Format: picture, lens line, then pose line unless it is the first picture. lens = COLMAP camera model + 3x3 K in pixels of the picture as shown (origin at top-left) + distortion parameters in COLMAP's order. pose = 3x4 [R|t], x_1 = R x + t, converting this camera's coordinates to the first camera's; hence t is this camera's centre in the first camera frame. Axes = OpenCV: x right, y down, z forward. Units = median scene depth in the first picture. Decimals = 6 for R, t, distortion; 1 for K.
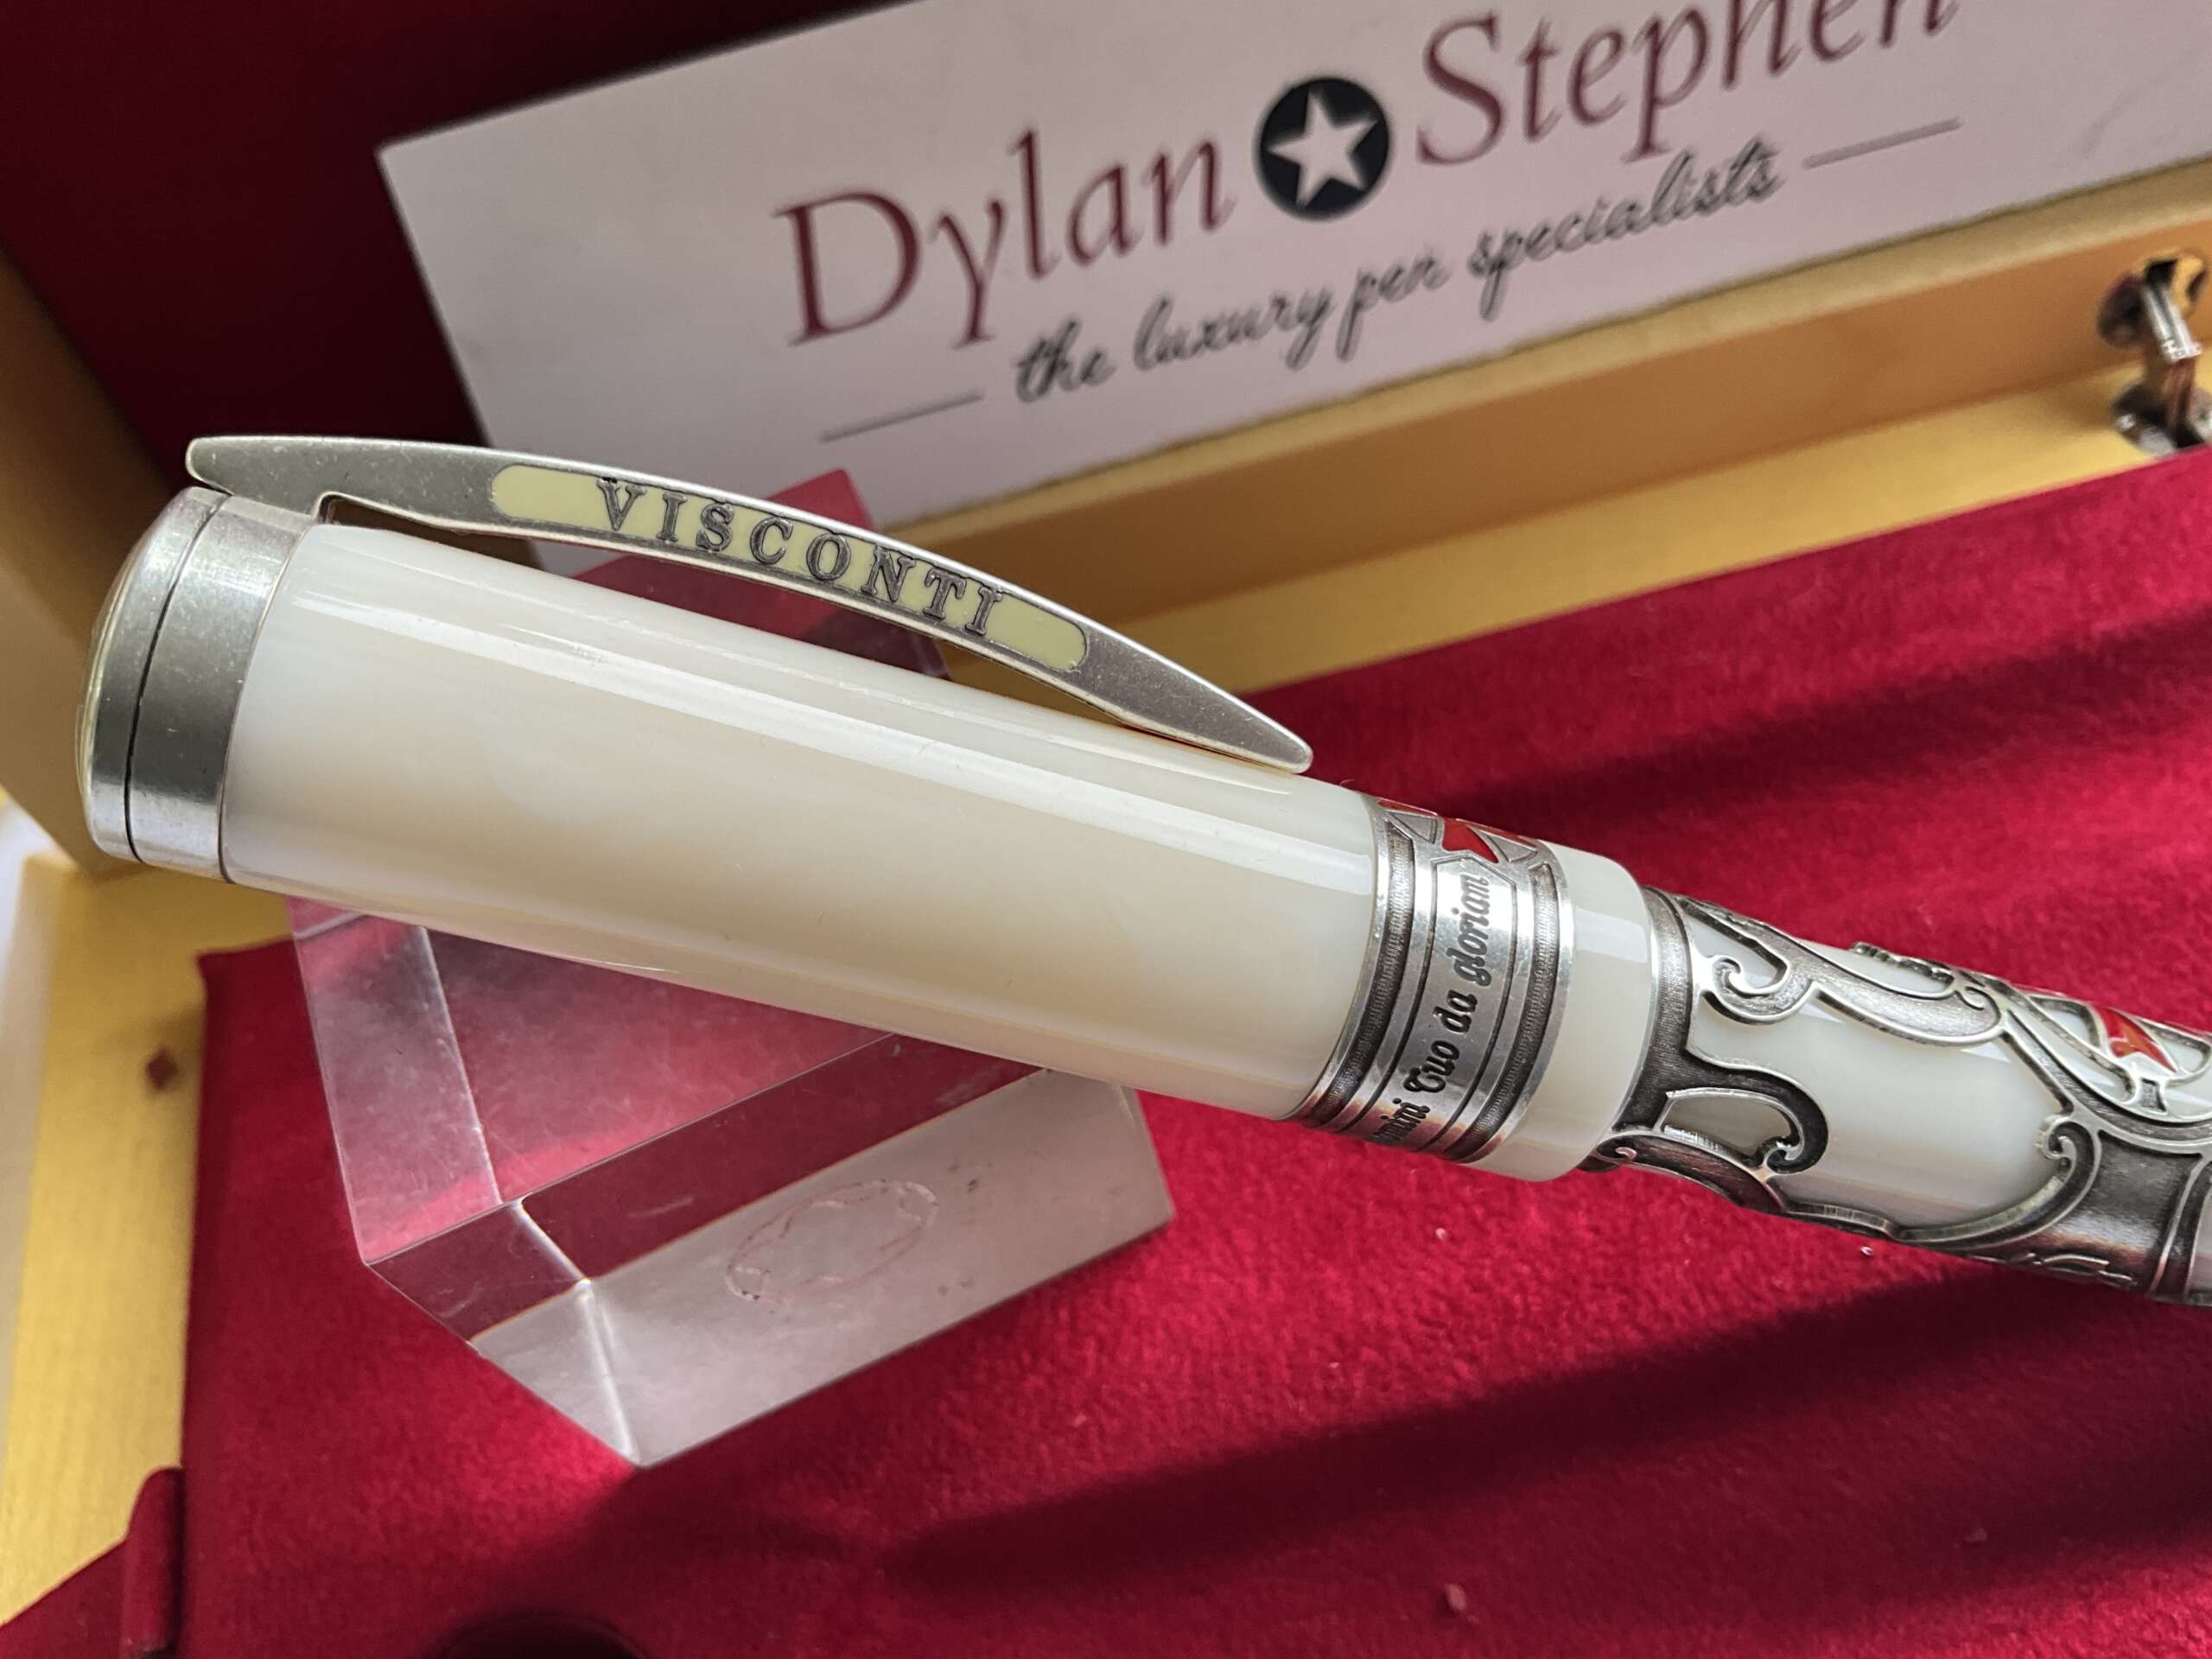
lens RADIAL K [[1858.9, 0, 1107.7], [0, 1858.9, 829.0], [0, 0, 1]] dist [0.122141, -0.299577]
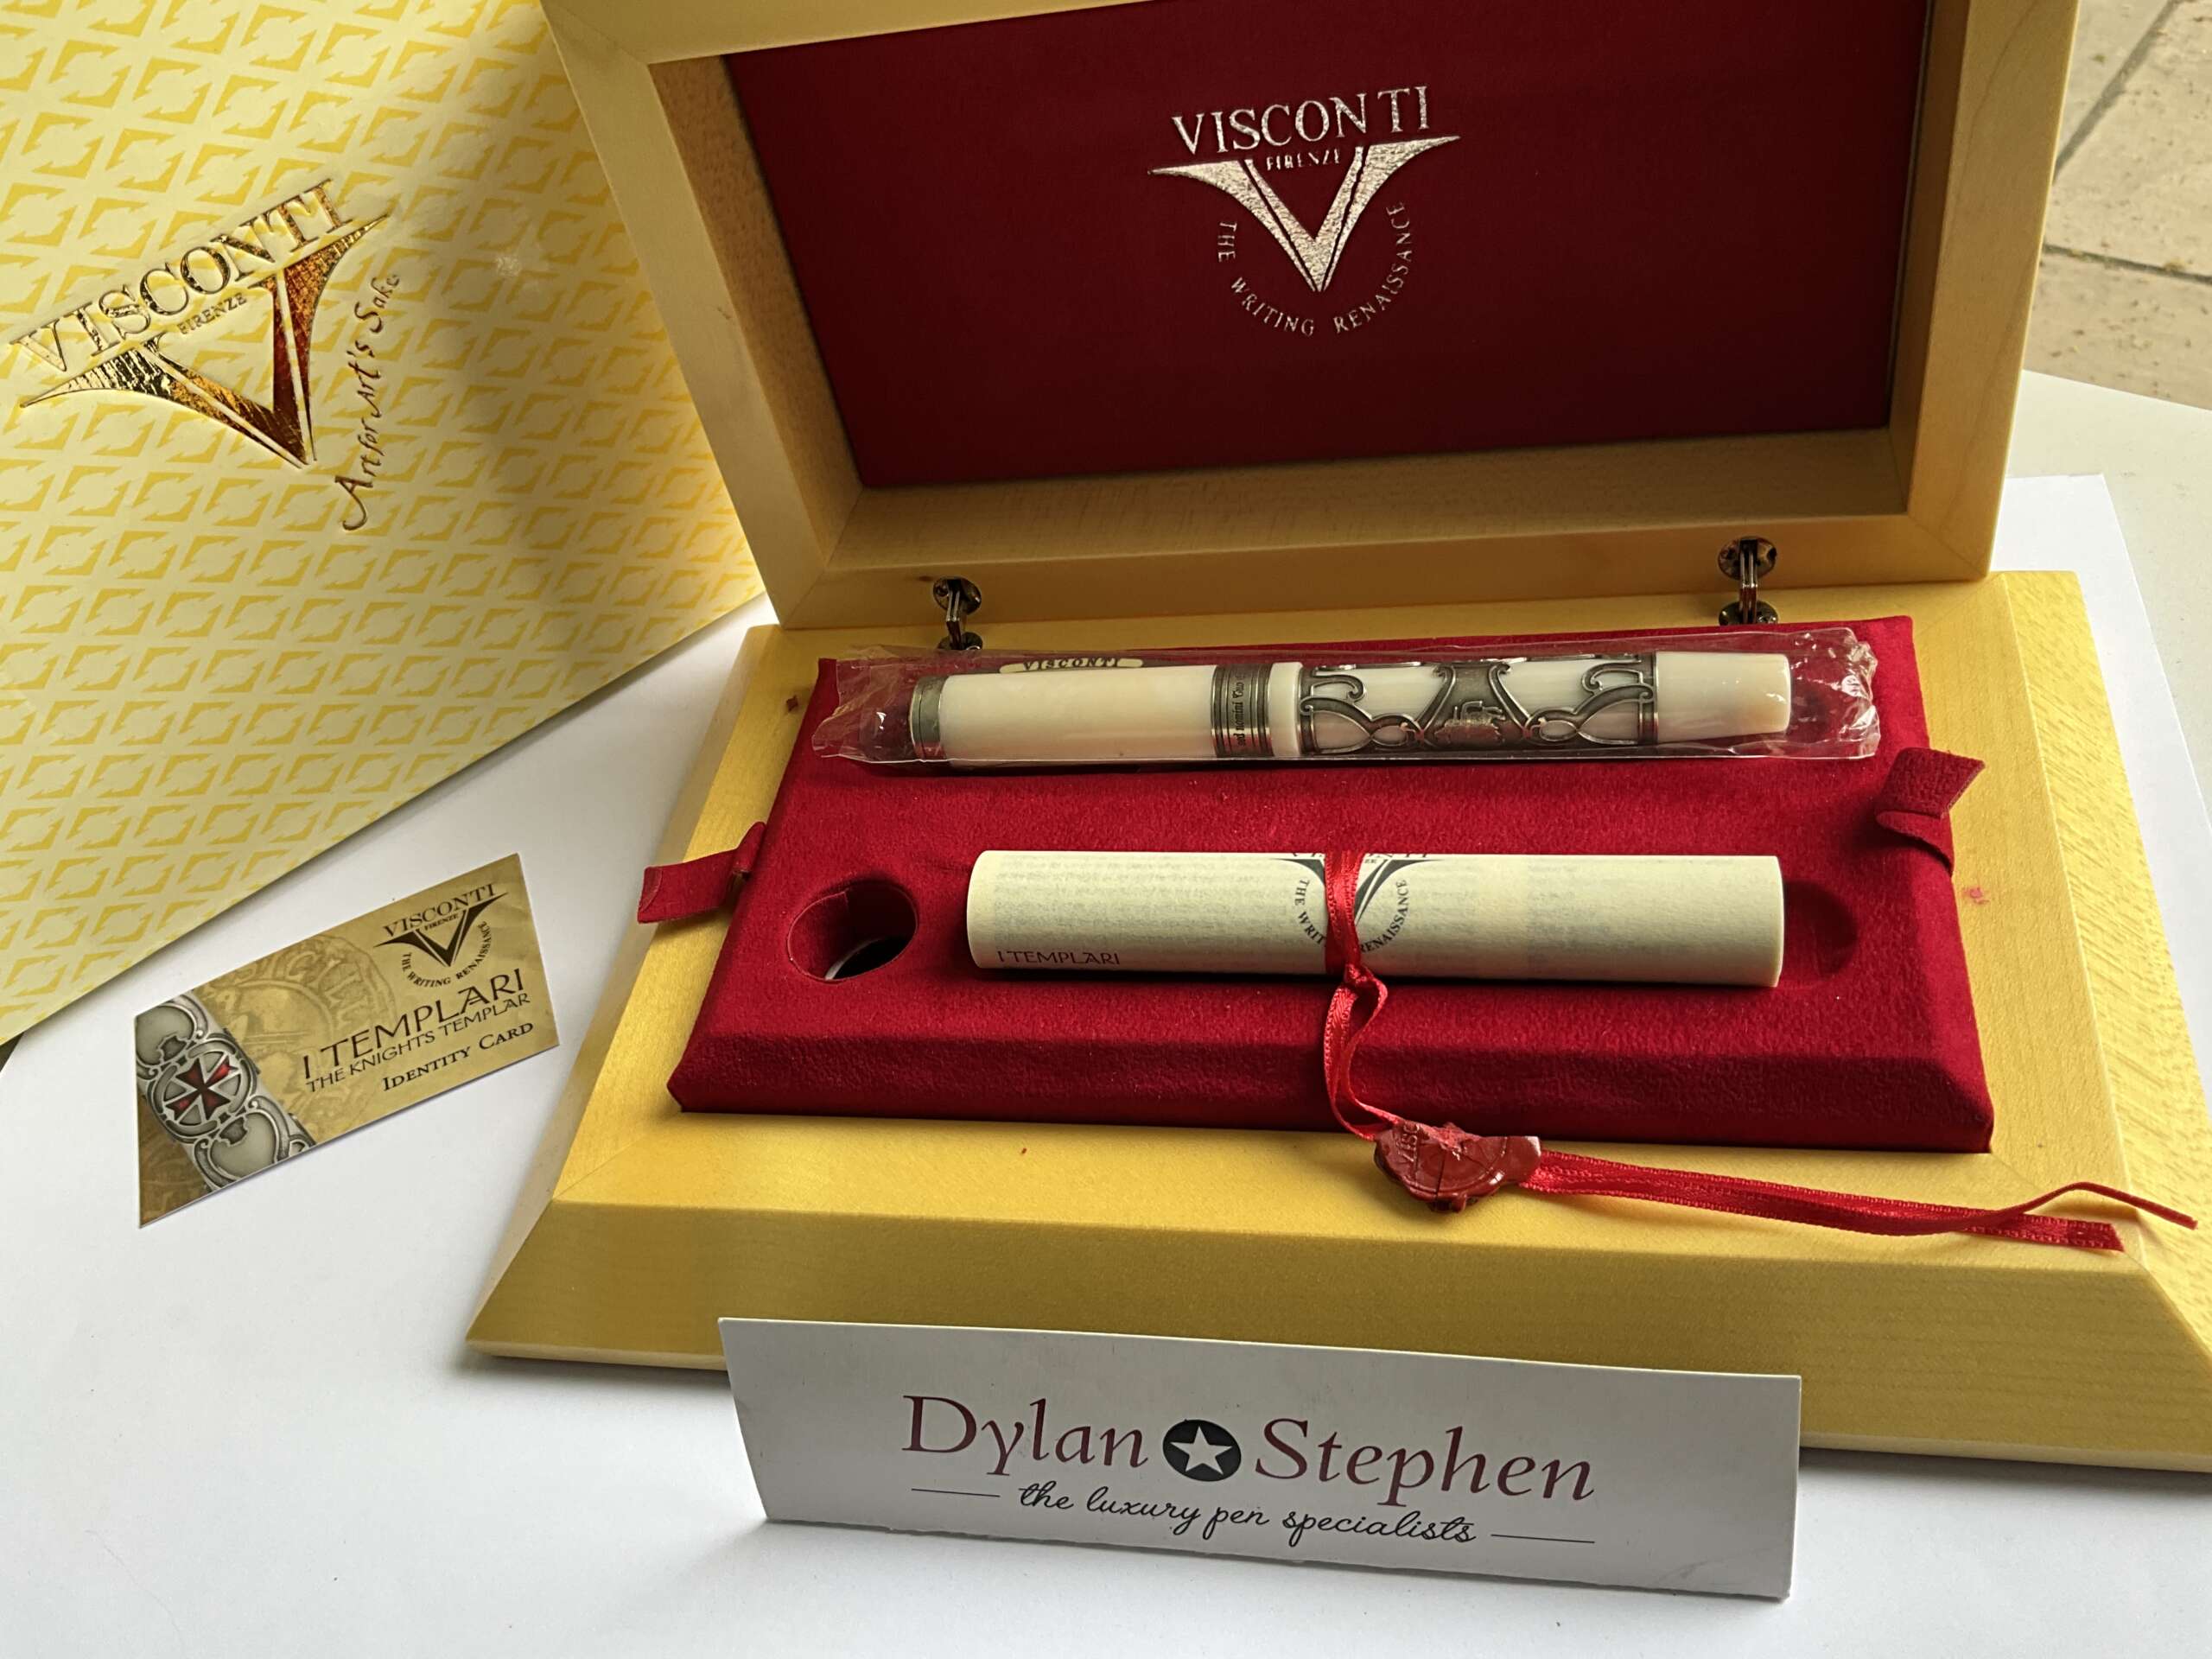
lens RADIAL K [[1858.9, 0, 1107.7], [0, 1858.9, 829.0], [0, 0, 1]] dist [0.122141, -0.299577]
pose [[0.934956, 0.234437, -0.266265, 0.658876], [-0.259091, 0.963920, -0.061070, 0.394395], [0.242341, 0.126085, 0.961963, -1.421419]]
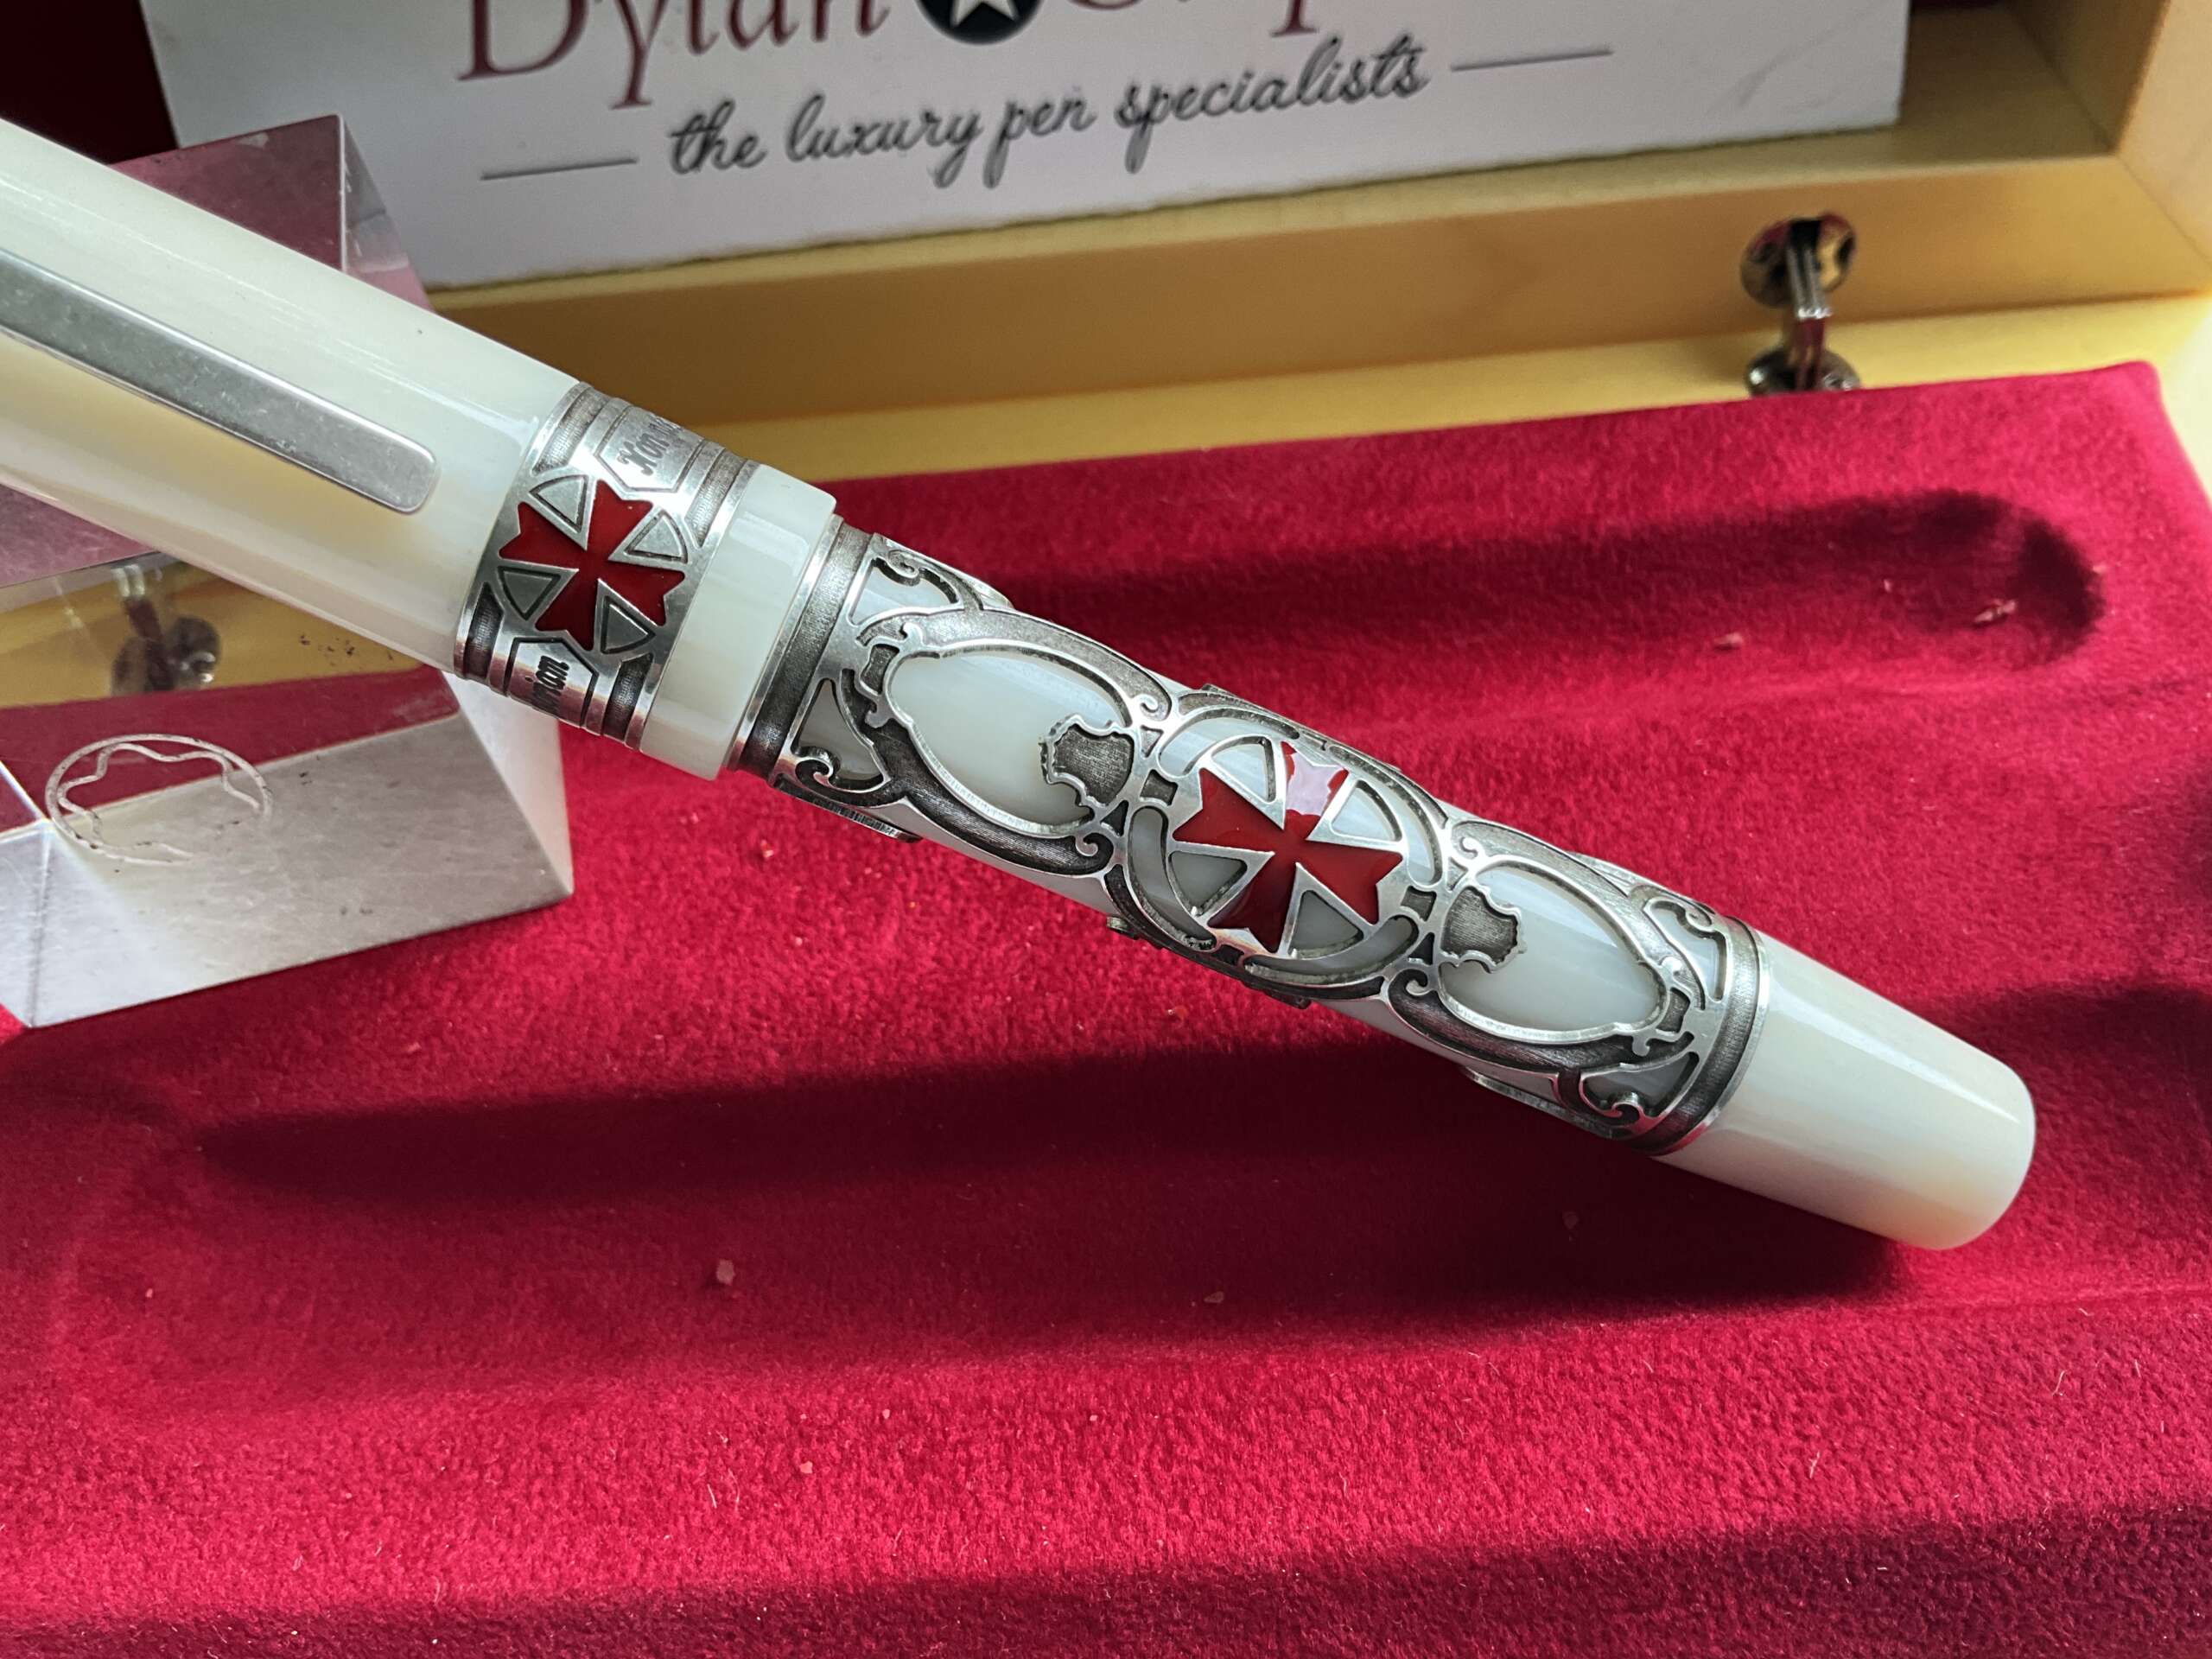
lens RADIAL K [[1873.0, 0, 1106.9], [0, 1873.0, 839.5], [0, 0, 1]] dist [0.096825, -0.246109]
pose [[0.983787, 0.172162, -0.050237, 0.372097], [-0.173650, 0.984440, -0.026891, 0.150792], [0.044826, 0.035178, 0.998375, -0.038915]]
